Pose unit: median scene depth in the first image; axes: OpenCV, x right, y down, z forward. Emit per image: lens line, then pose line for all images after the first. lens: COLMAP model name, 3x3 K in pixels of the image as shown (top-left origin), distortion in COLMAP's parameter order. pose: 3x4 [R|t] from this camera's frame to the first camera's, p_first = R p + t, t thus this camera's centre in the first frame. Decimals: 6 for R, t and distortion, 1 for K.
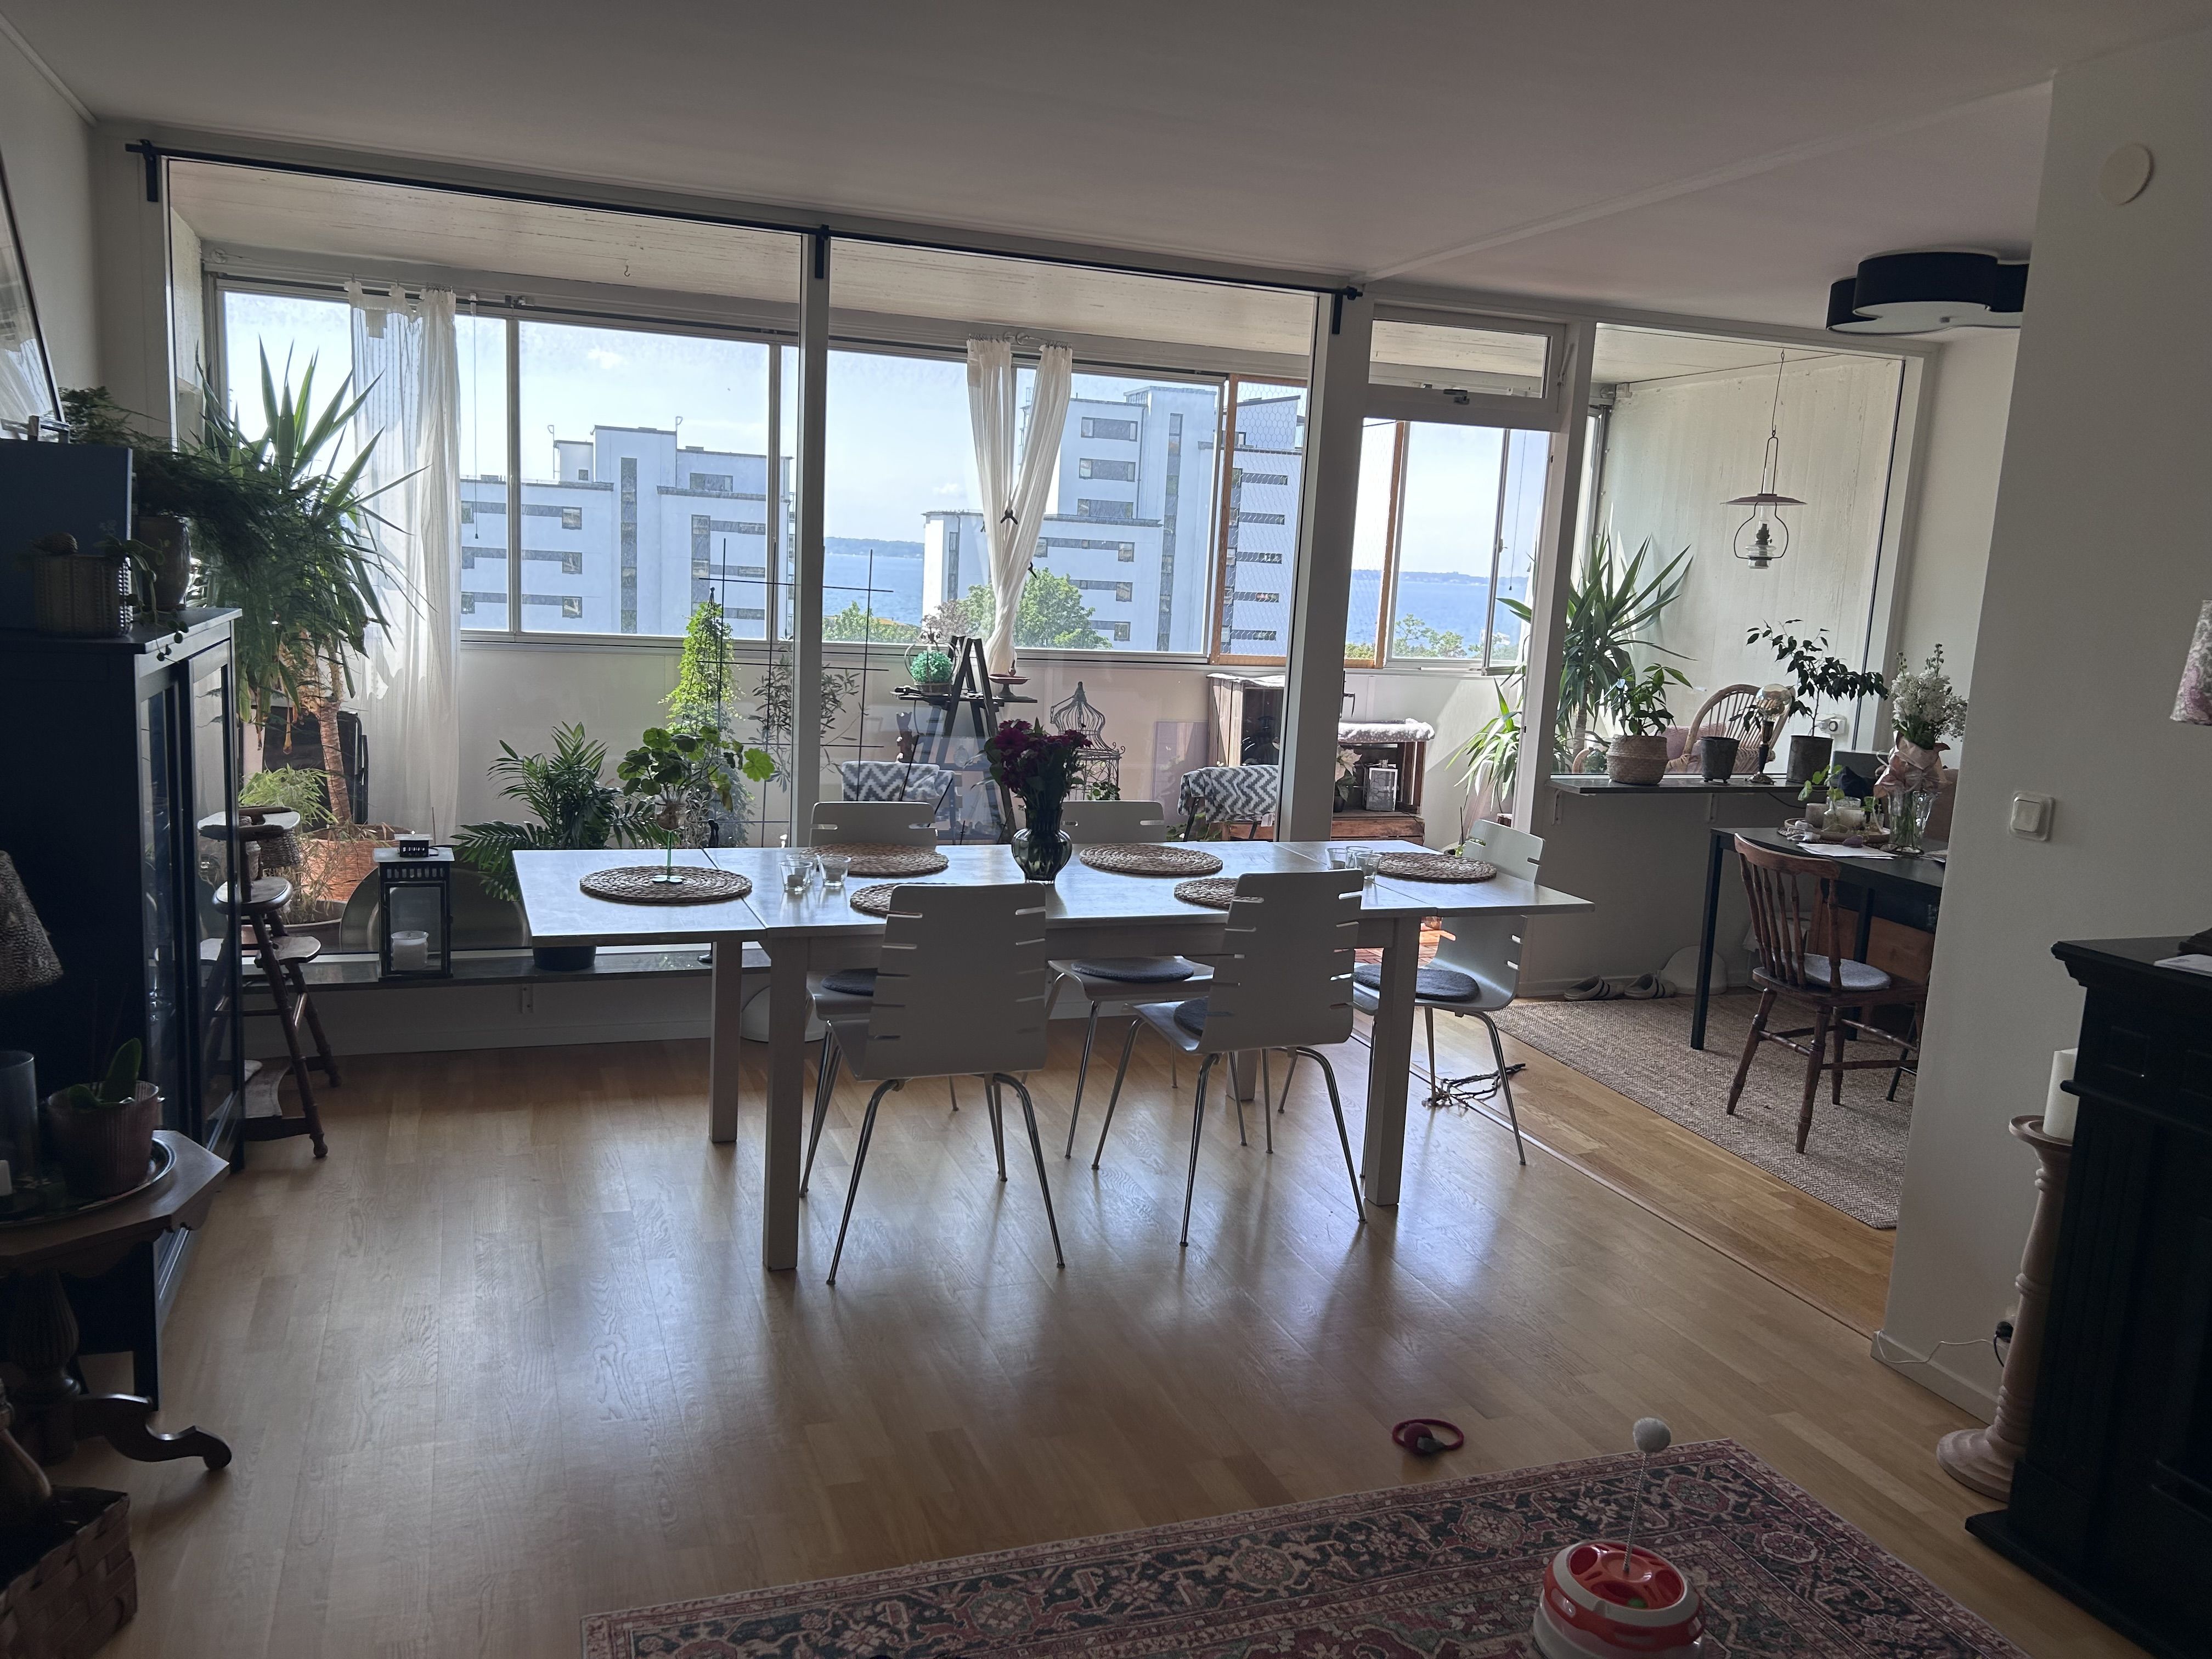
lens RADIAL K [[1661.2, 0, 1106.0], [0, 1661.2, 829.5], [0, 0, 1]] dist [0.007813, 0.000940]
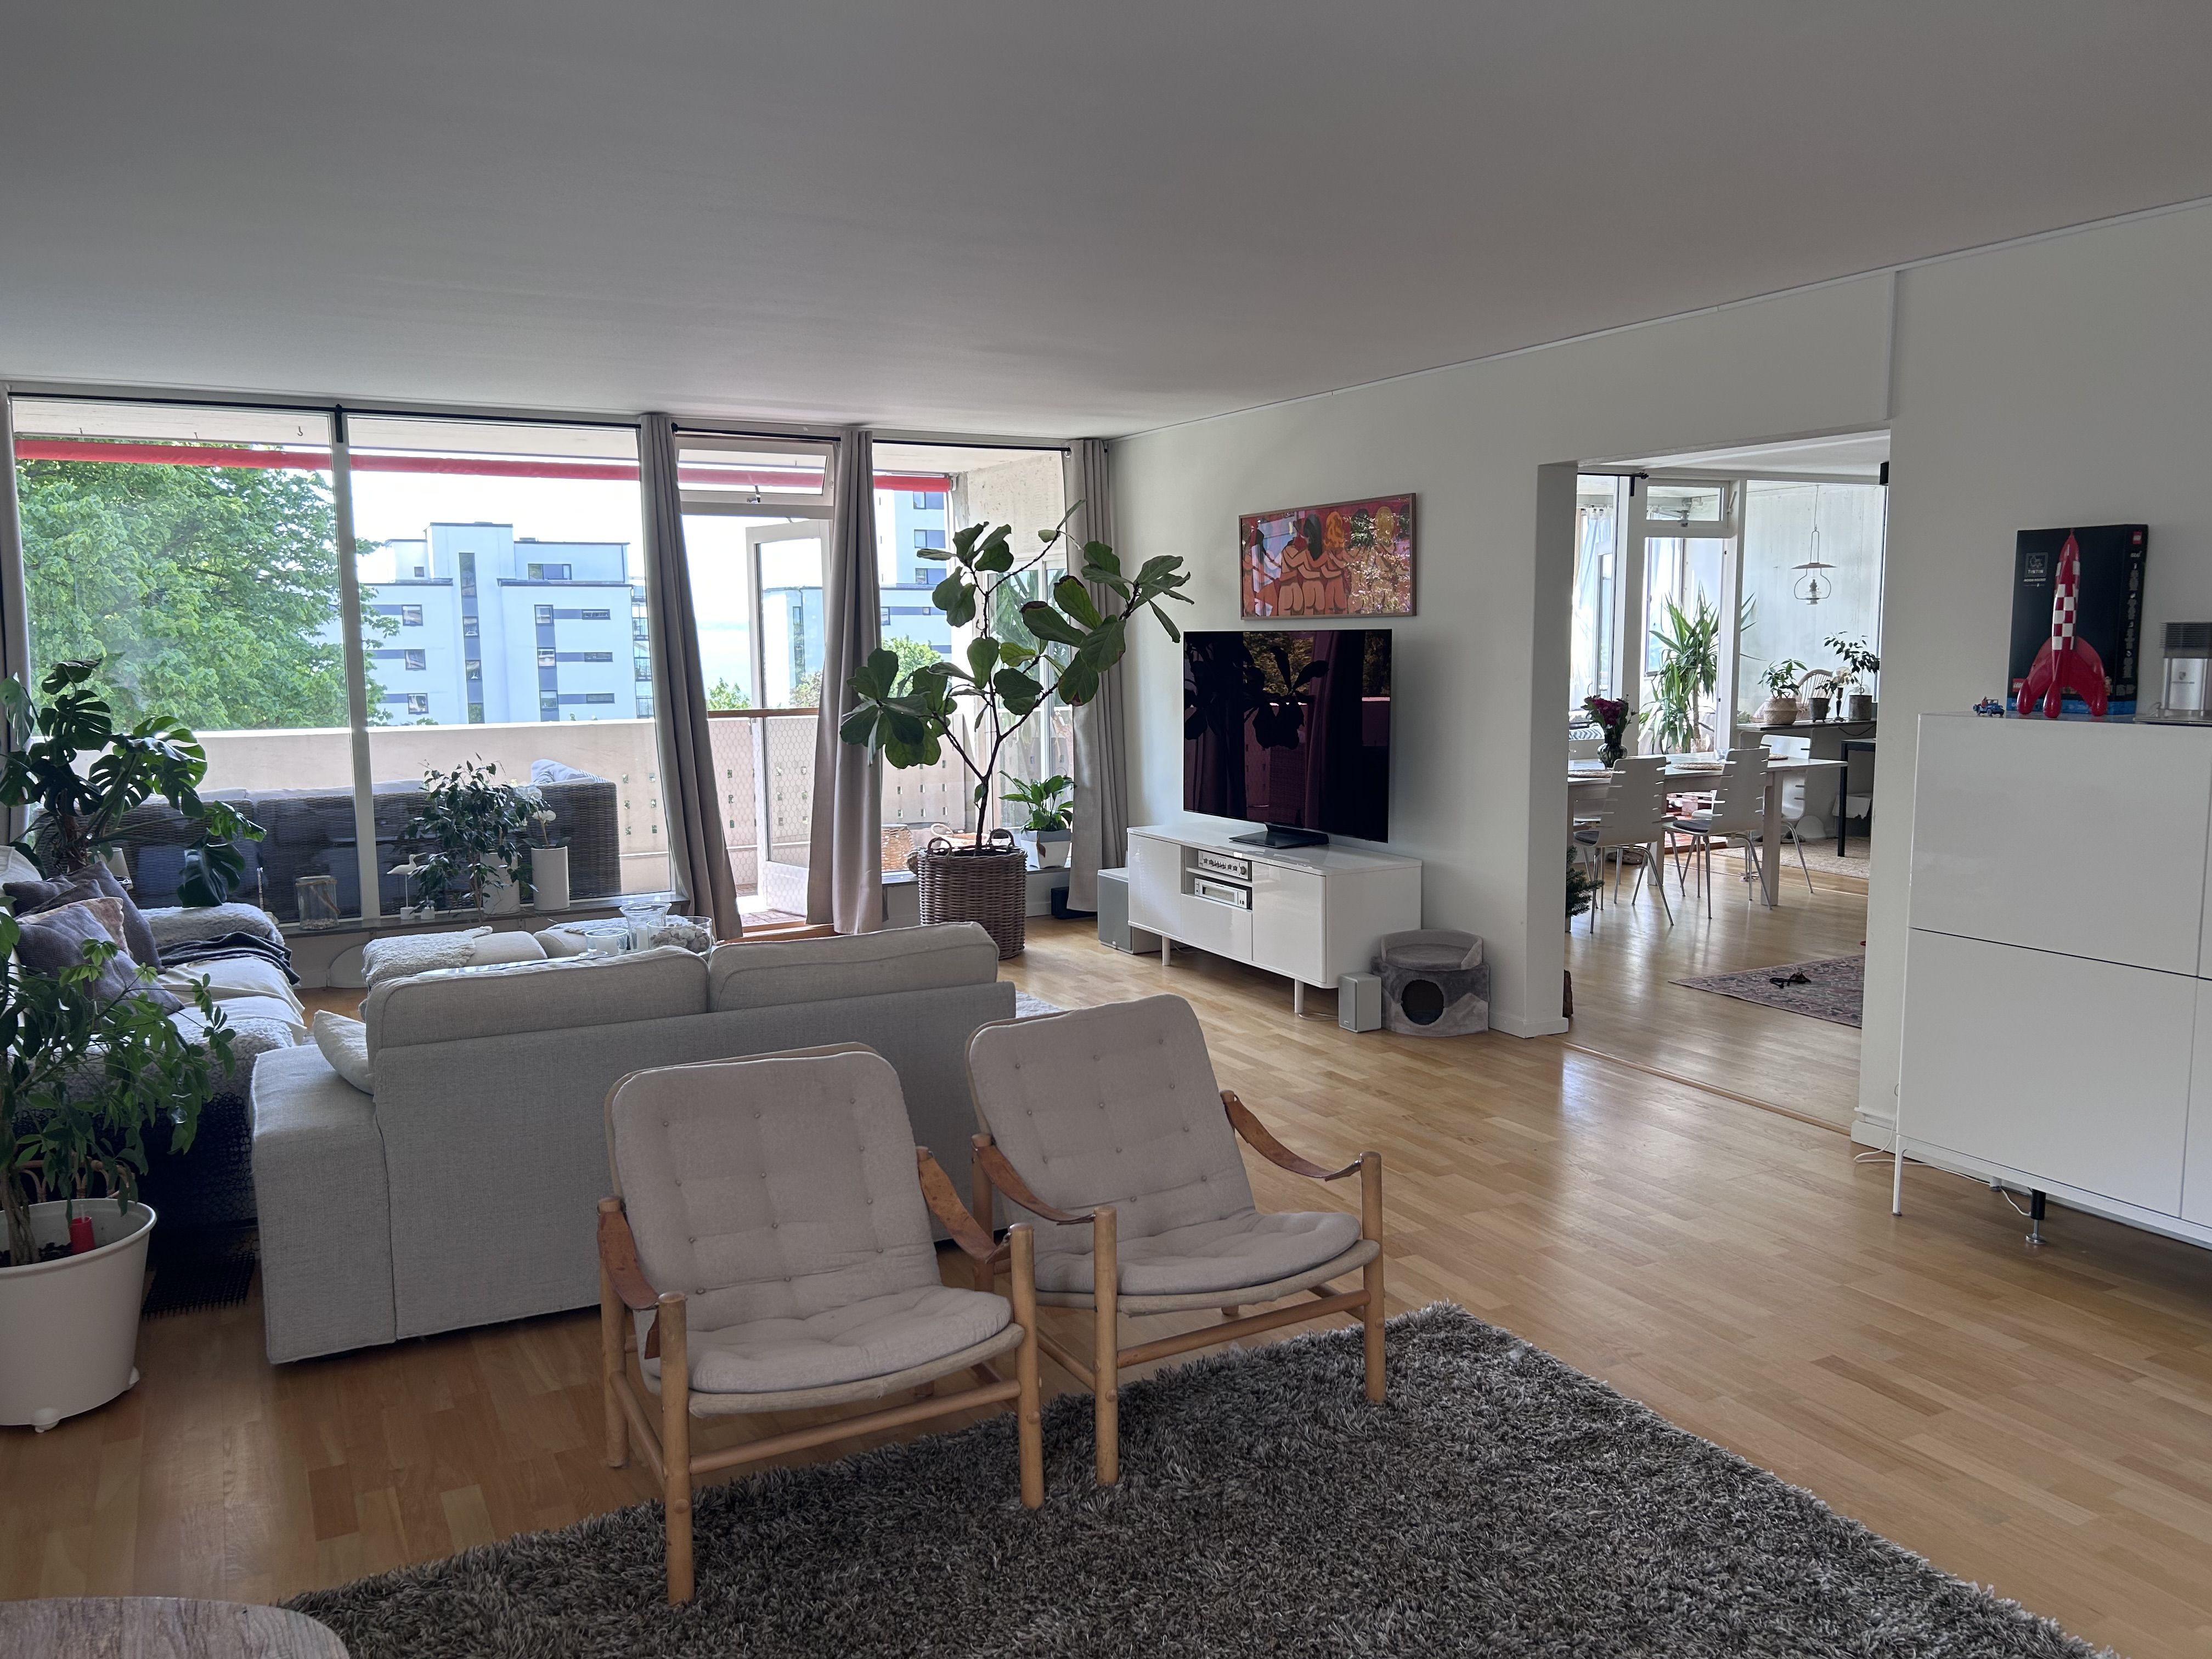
lens RADIAL K [[1661.2, 0, 1106.0], [0, 1661.2, 829.5], [0, 0, 1]] dist [0.007813, 0.000940]
pose [[0.989461, -0.074620, 0.124089, -0.546956], [0.078869, 0.996443, -0.029683, 0.069082], [-0.121432, 0.039157, 0.991827, -0.606955]]
